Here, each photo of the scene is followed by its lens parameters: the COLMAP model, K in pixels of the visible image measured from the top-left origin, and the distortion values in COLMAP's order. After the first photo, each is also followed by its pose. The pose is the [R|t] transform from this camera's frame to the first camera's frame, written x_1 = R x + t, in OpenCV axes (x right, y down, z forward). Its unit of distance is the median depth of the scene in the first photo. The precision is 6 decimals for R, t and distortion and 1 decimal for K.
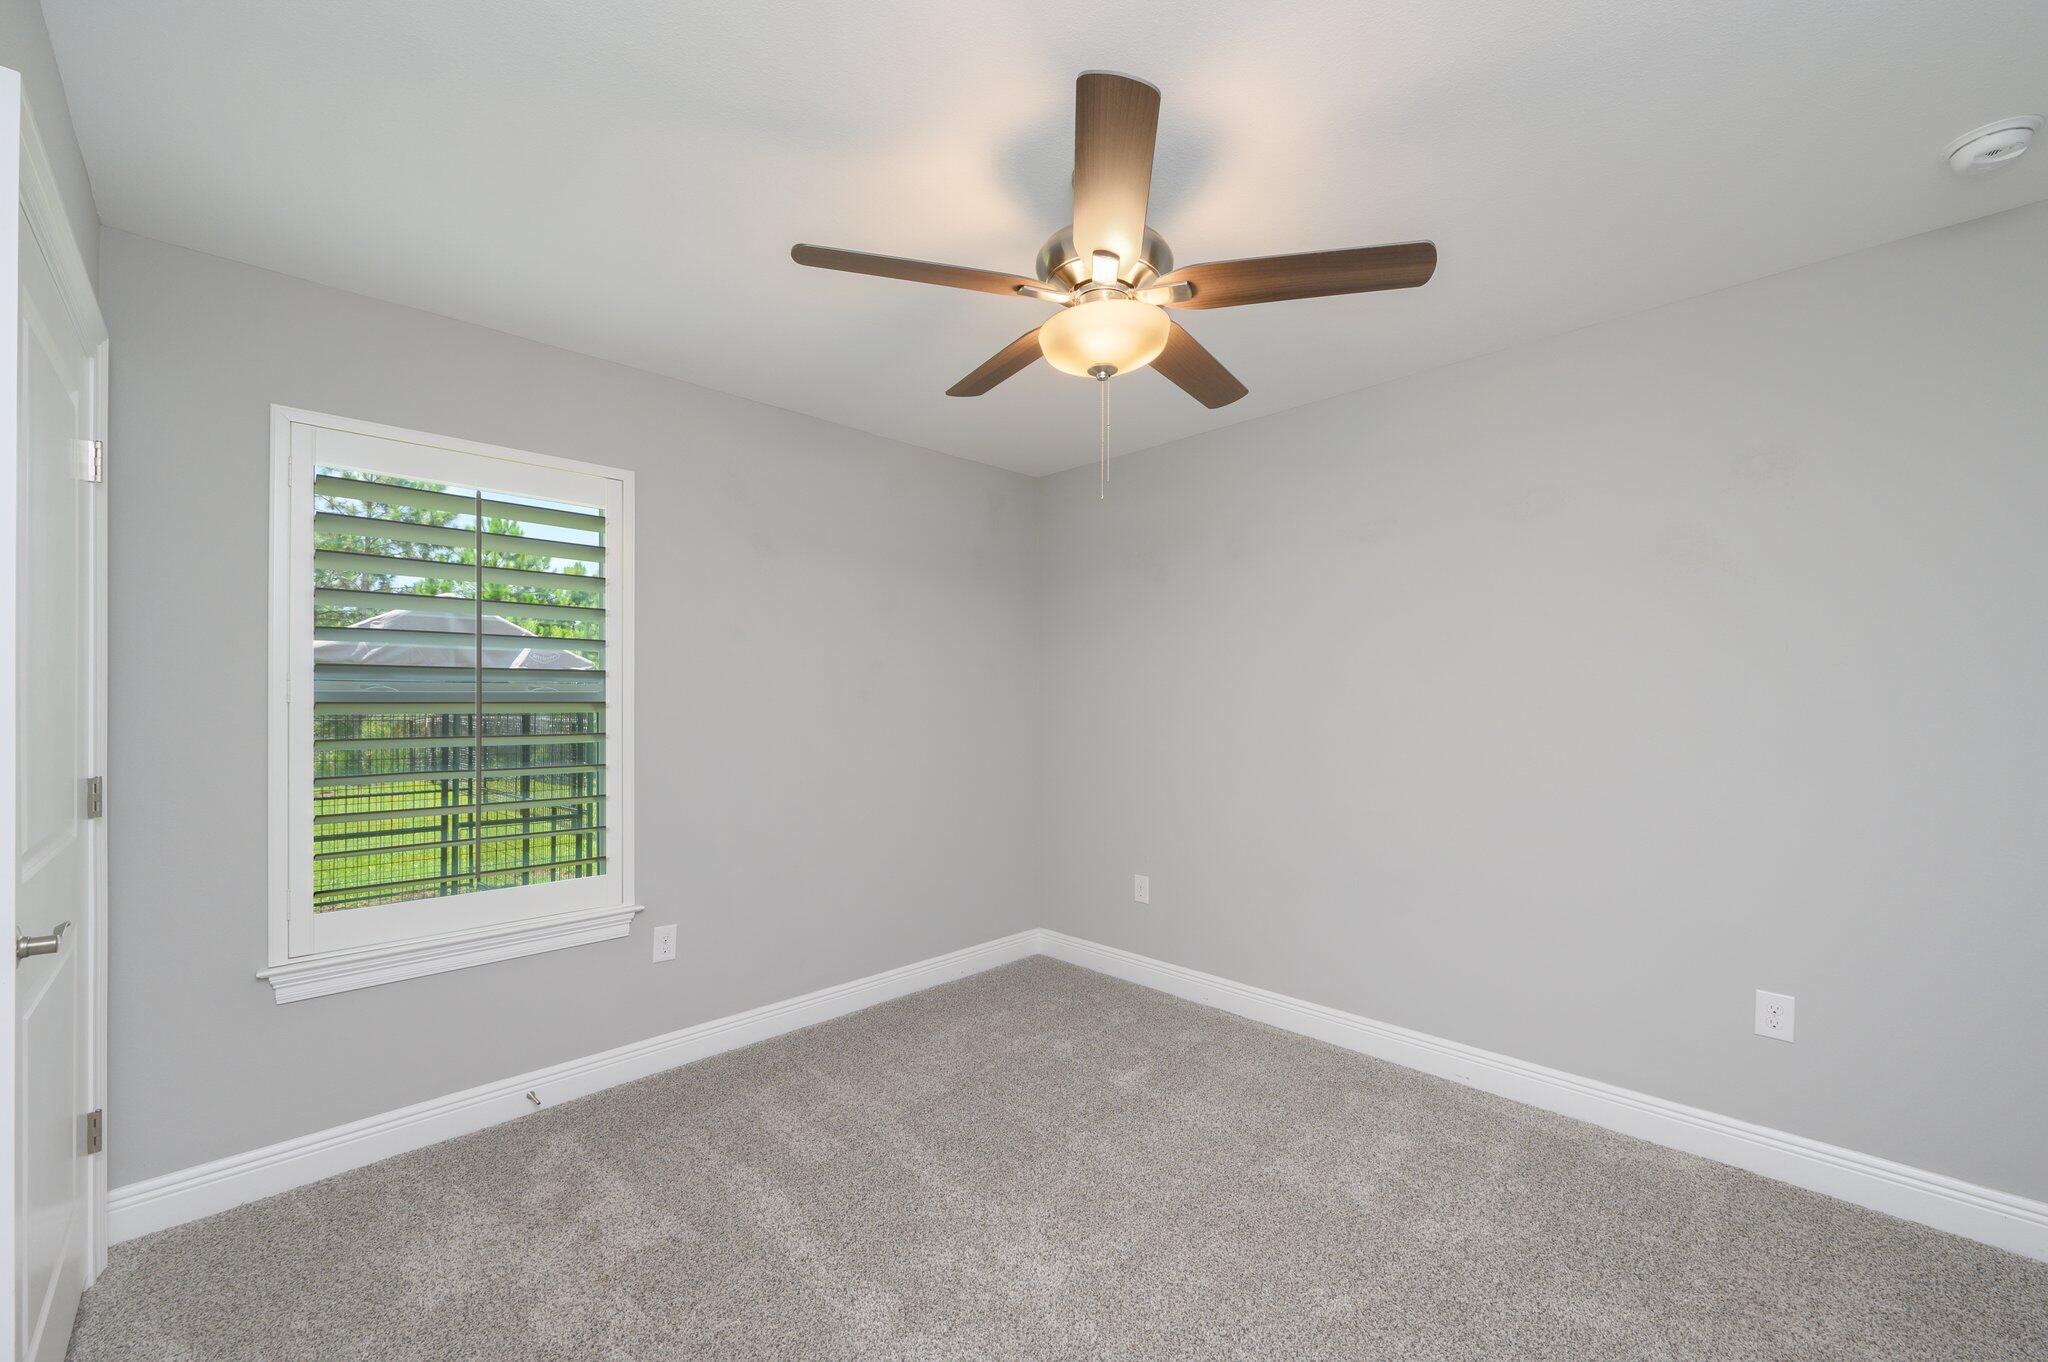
lens RADIAL K [[809.6, 0, 1023.9], [0, 809.6, 686.0], [0, 0, 1]] dist [0.000645, 0.000114]
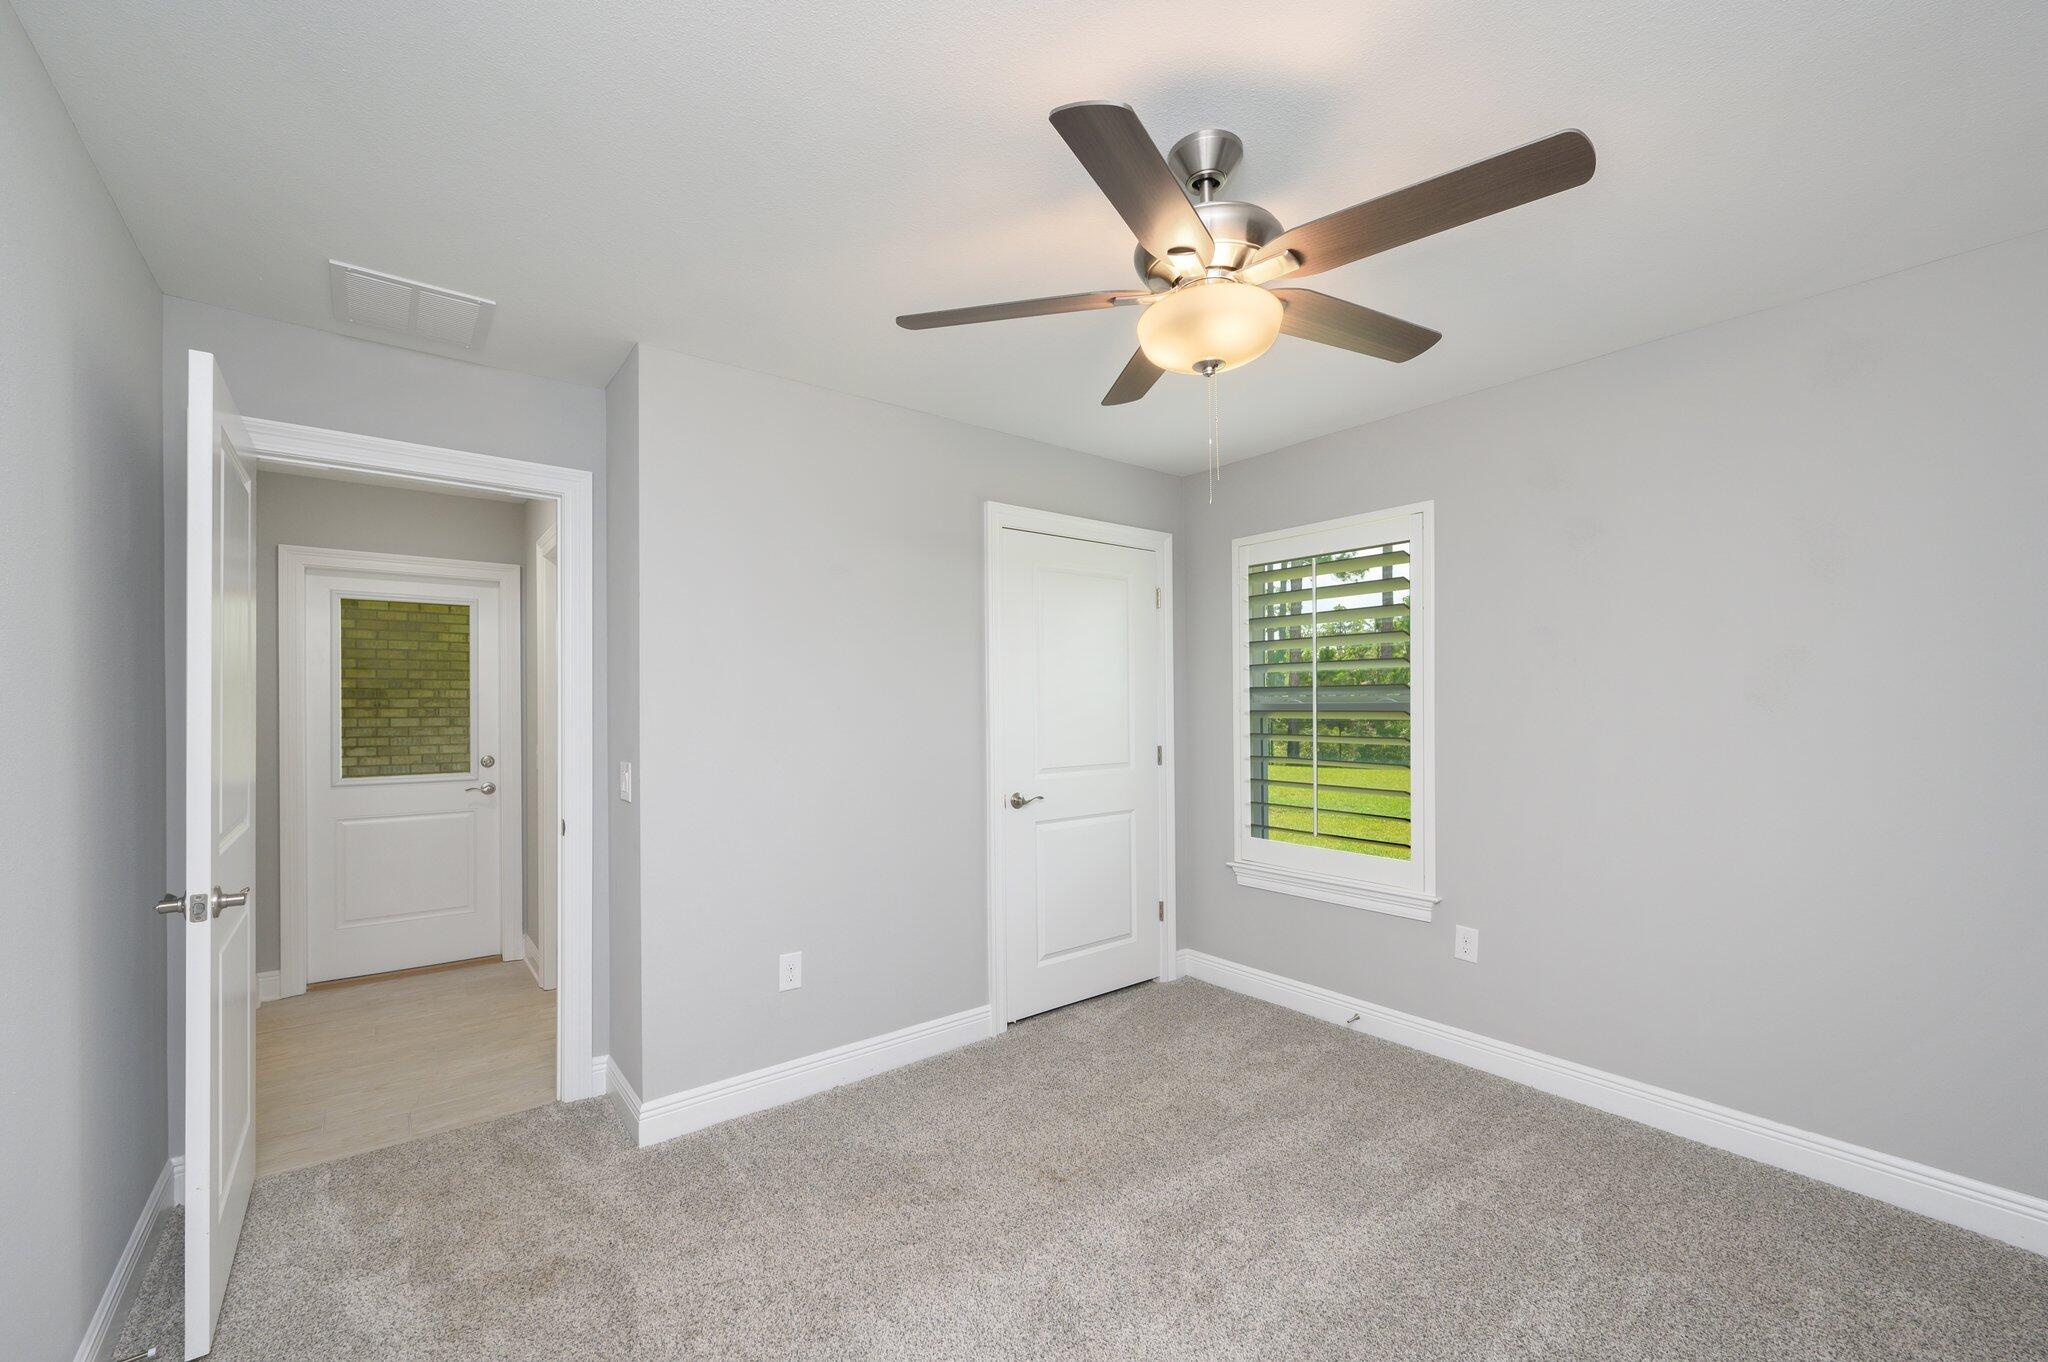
lens RADIAL K [[828.0, 0, 1026.5], [0, 828.0, 685.5], [0, 0, 1]] dist [0.000688, 0.000327]
pose [[-0.100017, -0.021592, -0.994751, 0.809054], [0.025316, 0.999386, -0.024238, -0.001121], [0.994664, -0.027607, -0.099409, 0.664549]]
